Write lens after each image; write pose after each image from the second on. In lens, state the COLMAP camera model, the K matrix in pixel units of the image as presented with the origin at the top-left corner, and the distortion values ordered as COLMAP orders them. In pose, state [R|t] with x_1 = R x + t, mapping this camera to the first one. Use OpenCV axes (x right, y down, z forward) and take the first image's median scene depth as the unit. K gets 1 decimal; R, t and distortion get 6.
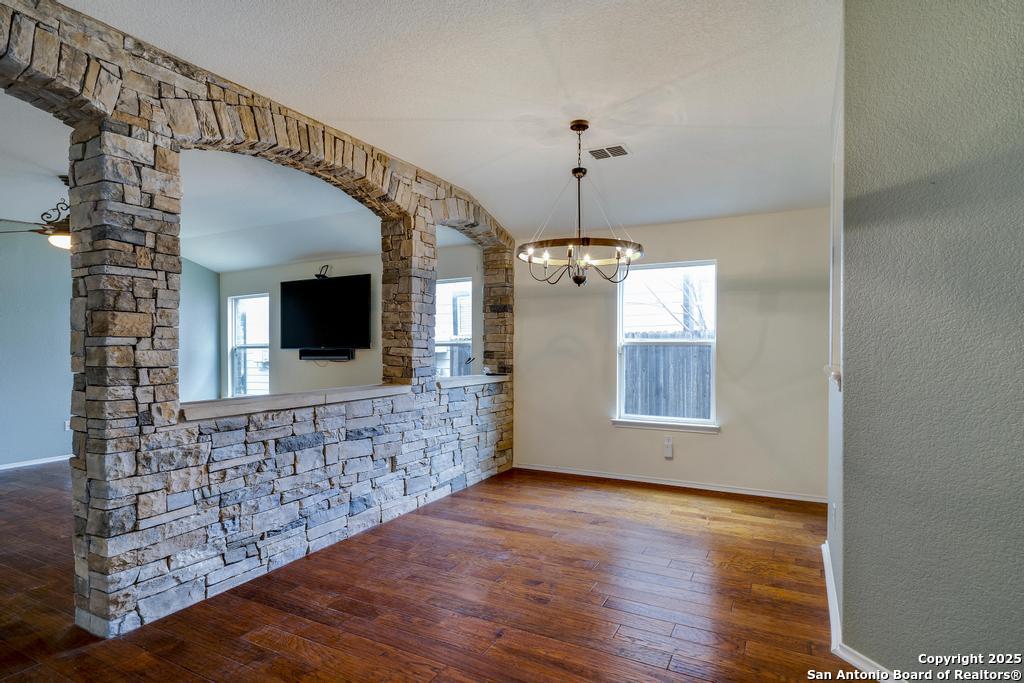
lens RADIAL K [[529.1, 0, 507.6], [0, 529.1, 346.8], [0, 0, 1]] dist [0.003626, 0.000206]
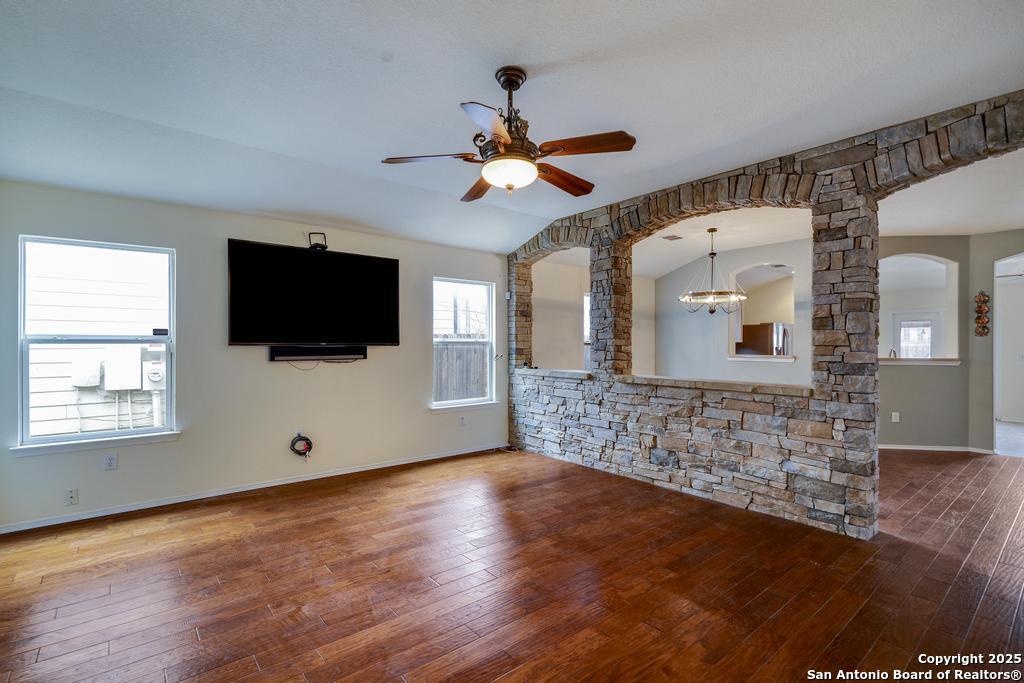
lens RADIAL K [[486.7, 0, 506.9], [0, 486.7, 345.6], [0, 0, 1]] dist [0.000101, -0.000240]
pose [[0.381066, 0.002444, 0.924545, -0.850135], [-0.007277, 0.999973, 0.000356, 0.001284], [-0.924519, -0.006863, 0.381073, 0.487049]]
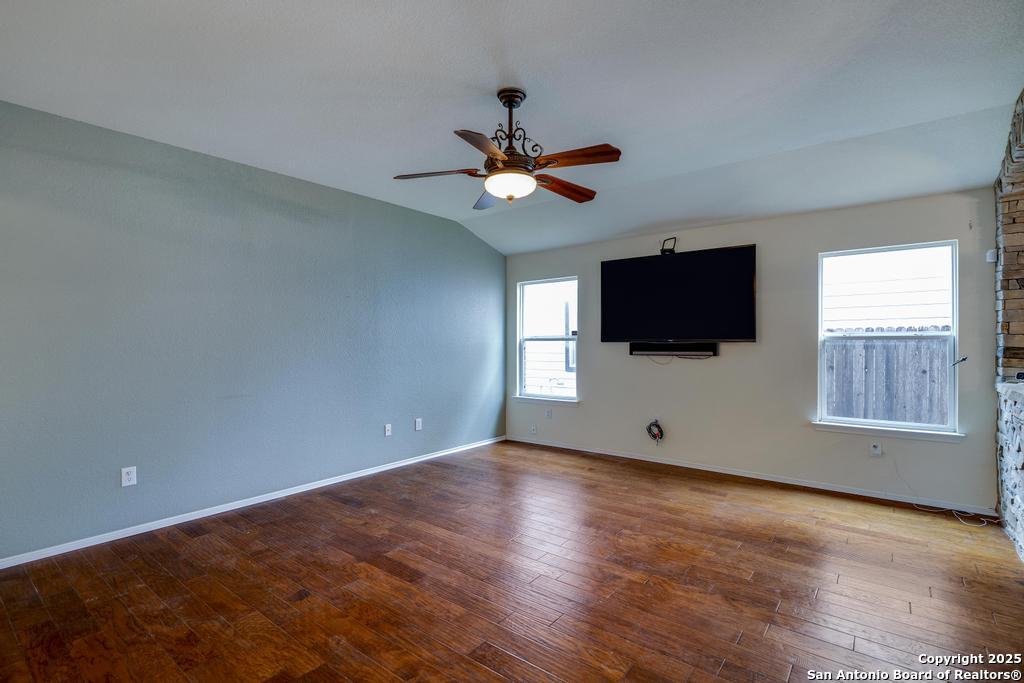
lens RADIAL K [[481.4, 0, 512.0], [0, 481.4, 341.5], [0, 0, 1]] dist [0.000088, -0.000016]
pose [[0.984316, 0.005270, -0.176335, -0.440584], [-0.005039, 0.999986, 0.001754, 0.002507], [0.176342, -0.000838, 0.984329, 0.237425]]
